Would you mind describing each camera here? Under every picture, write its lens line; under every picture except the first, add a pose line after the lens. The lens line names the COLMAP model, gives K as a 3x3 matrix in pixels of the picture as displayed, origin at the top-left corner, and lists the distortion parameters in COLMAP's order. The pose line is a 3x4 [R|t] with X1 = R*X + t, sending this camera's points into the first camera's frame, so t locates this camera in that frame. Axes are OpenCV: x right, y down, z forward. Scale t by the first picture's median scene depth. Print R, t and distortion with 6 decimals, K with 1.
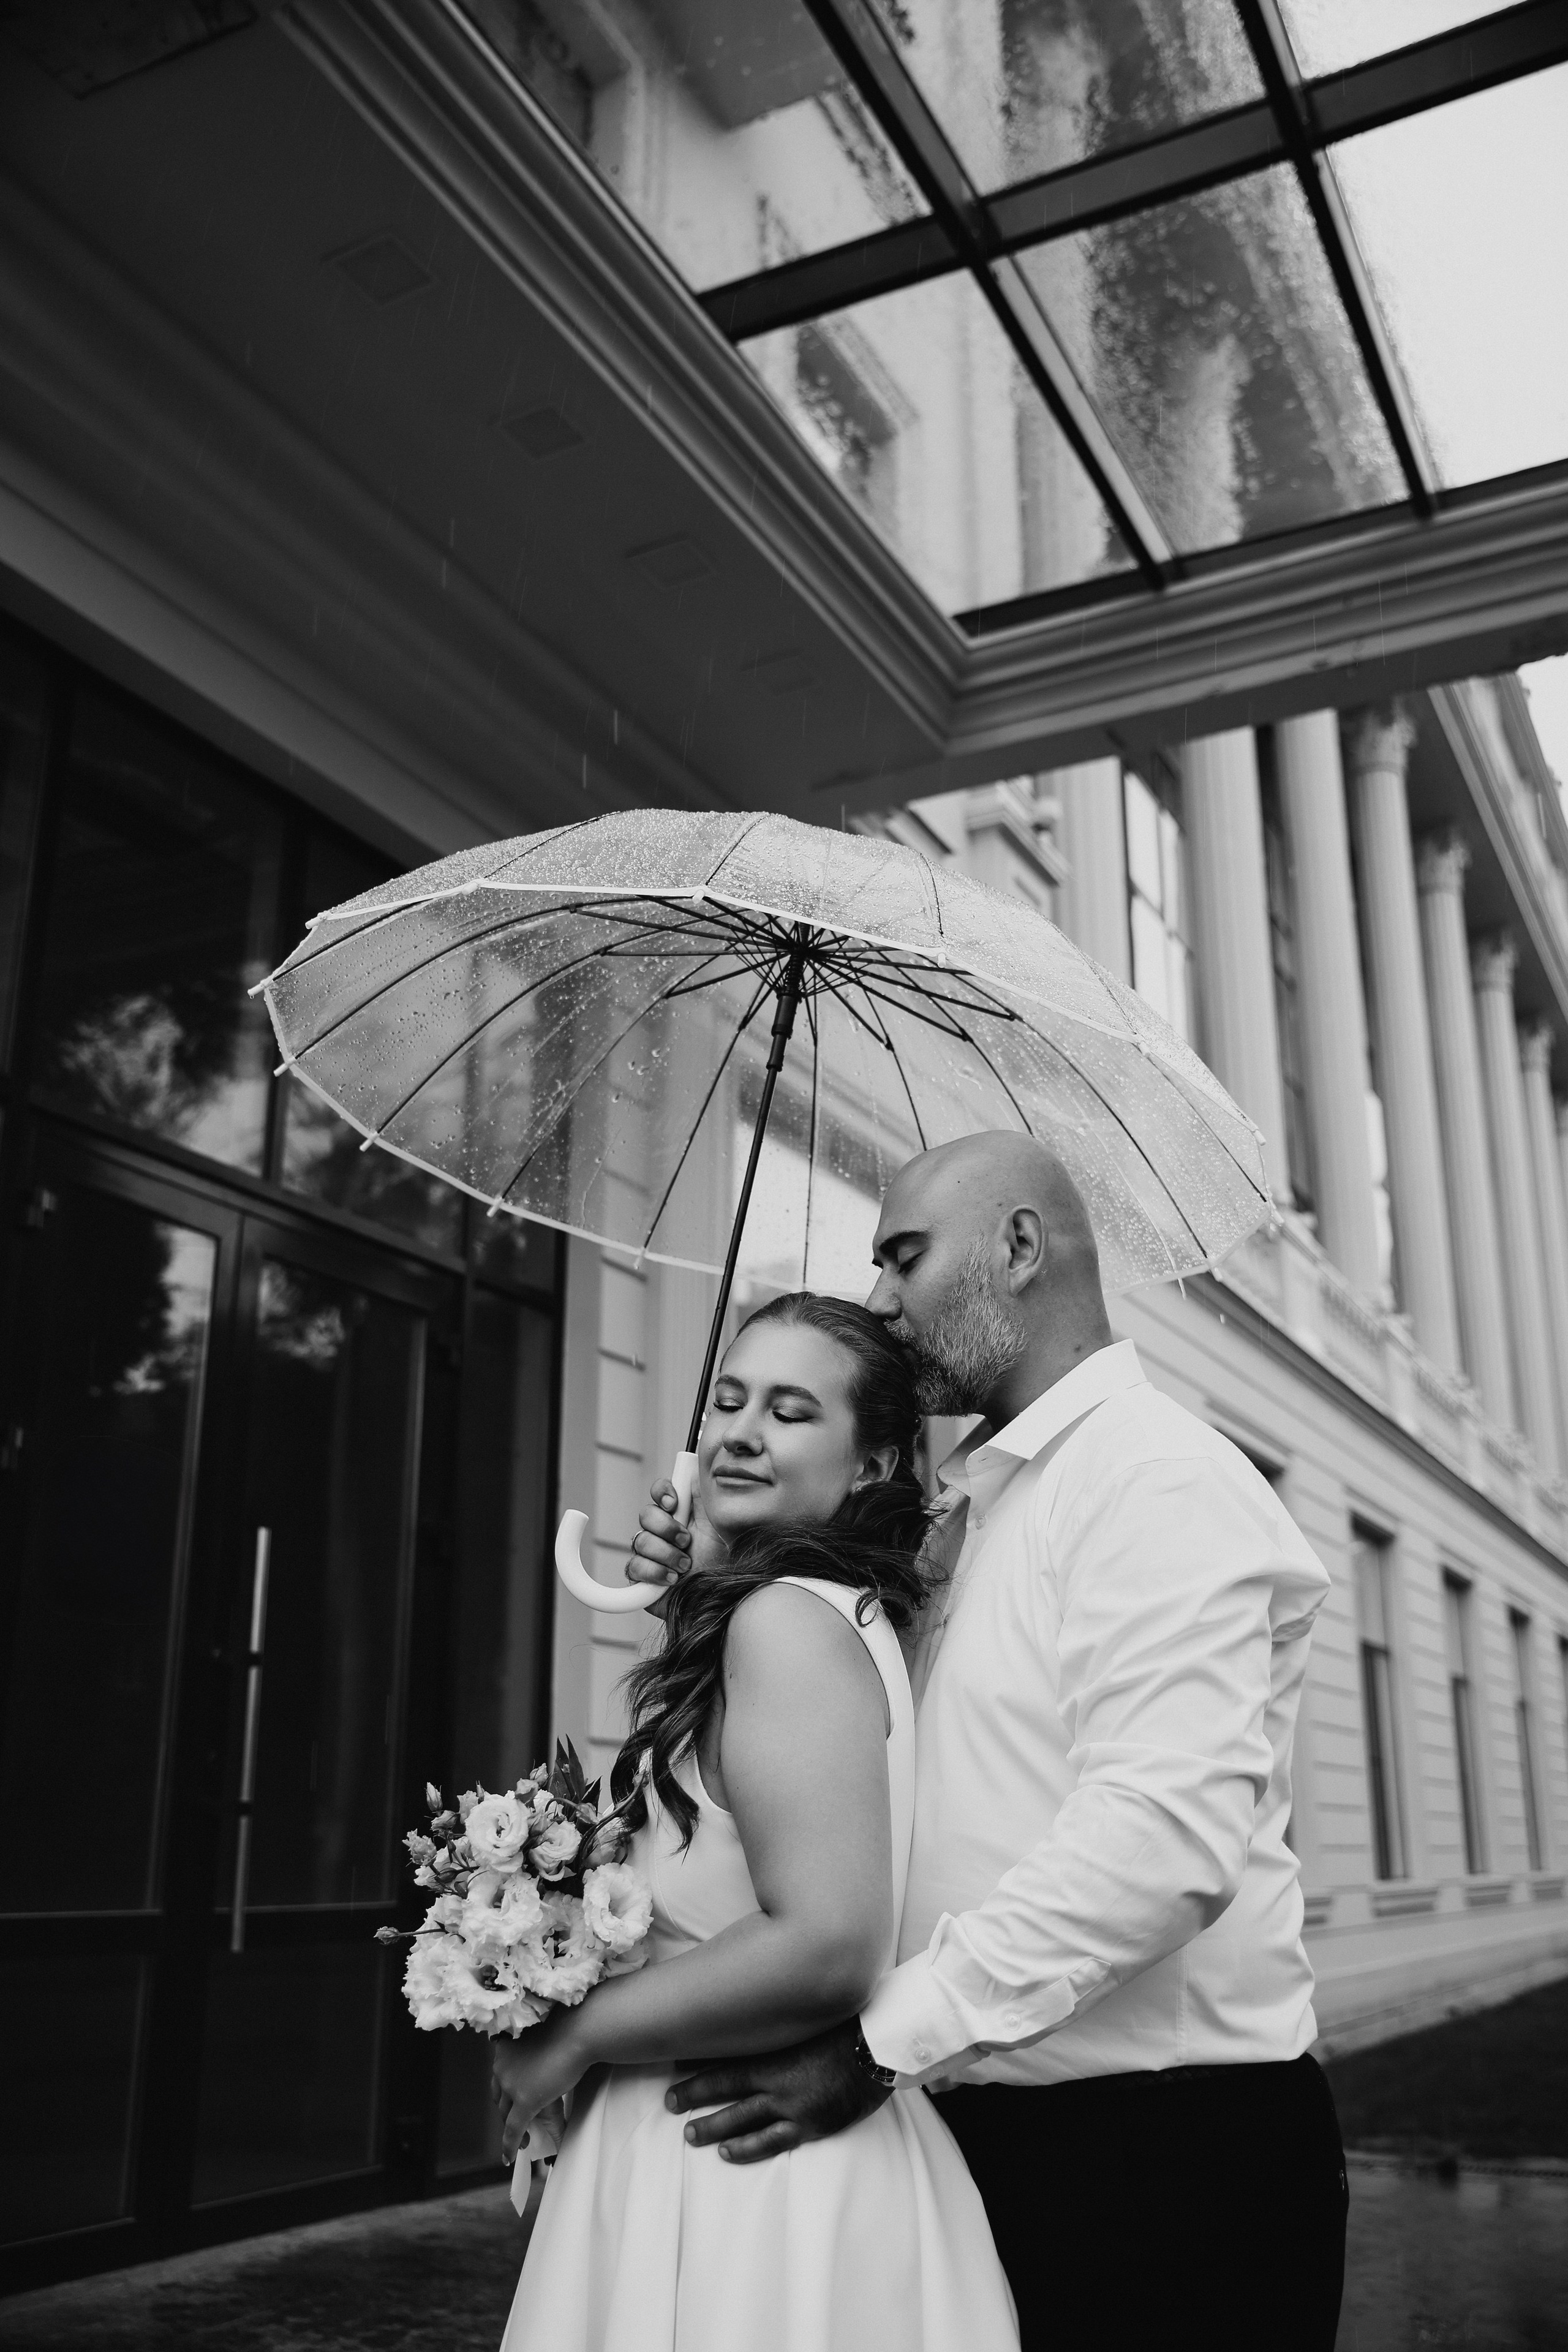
lens RADIAL K [[2182.6, 0, 784.0], [0, 2182.6, 1176.0], [0, 0, 1]] dist [-0.010800, -0.004967]
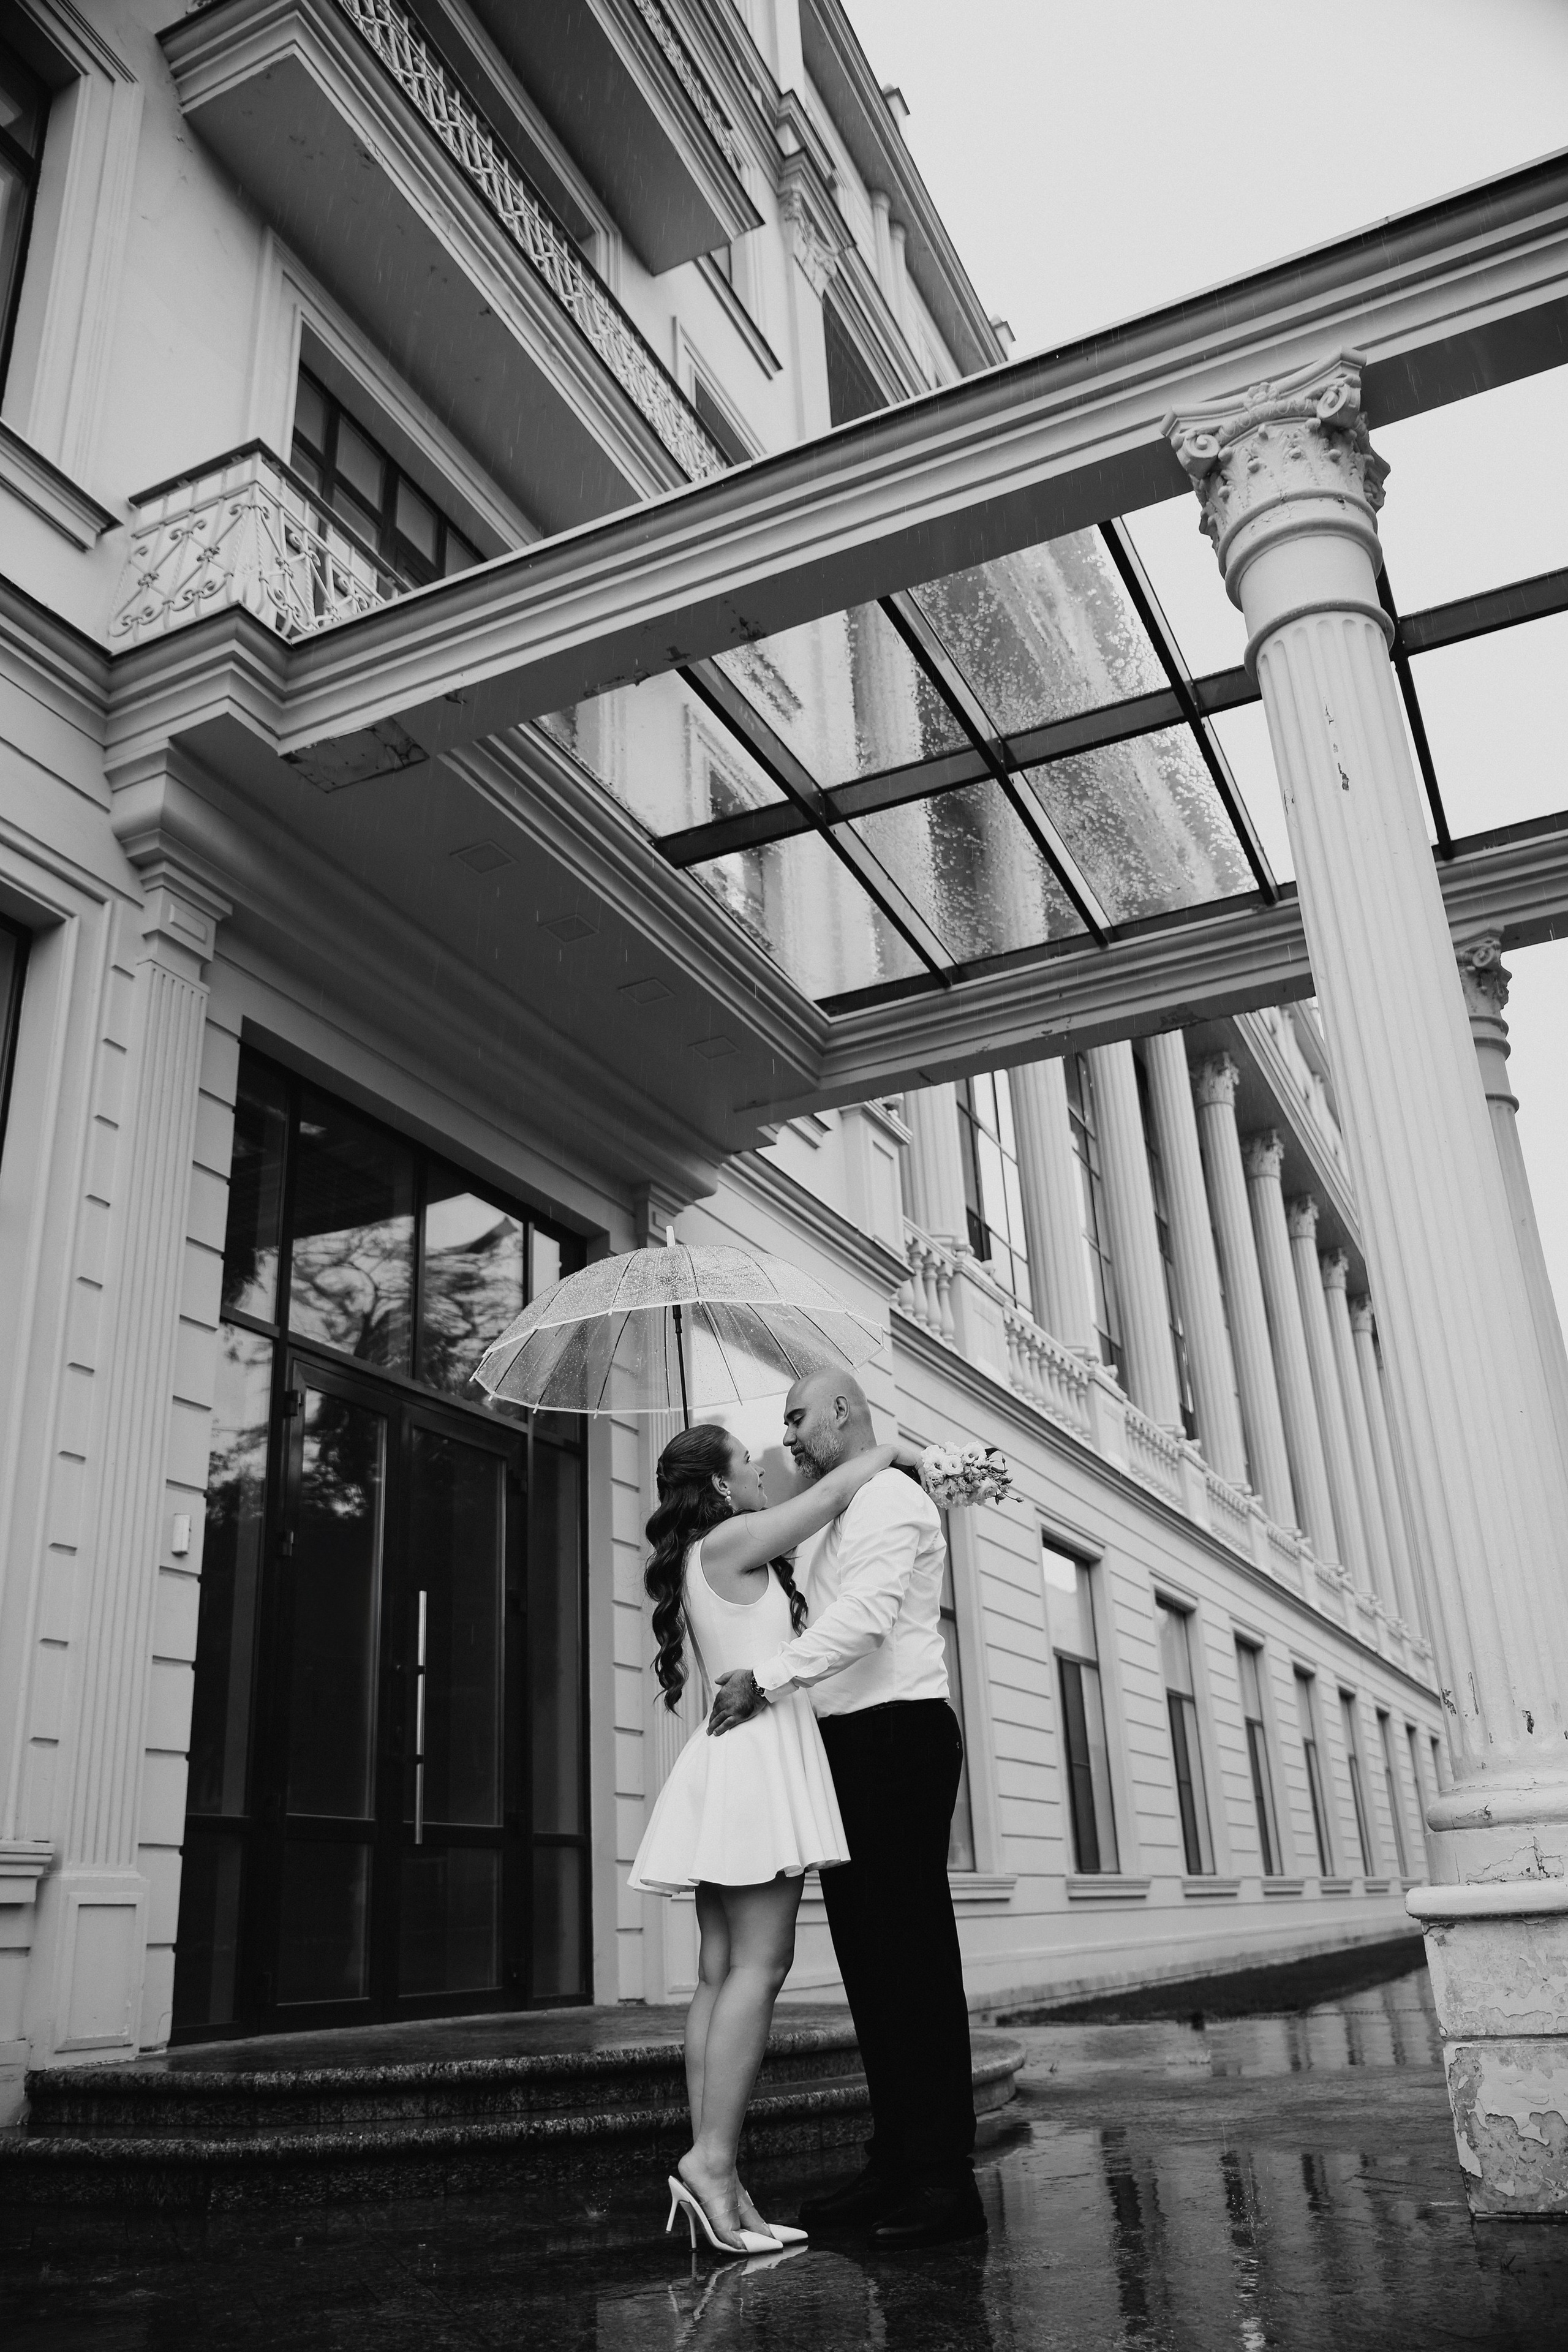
lens RADIAL K [[1845.4, 0, 784.0], [0, 1845.4, 1176.0], [0, 0, 1]] dist [-0.096164, 0.000517]
pose [[0.998496, -0.032829, 0.043919, -0.010563], [0.036632, 0.995377, -0.088783, -0.014405], [-0.040801, 0.090258, 0.995082, -0.312372]]
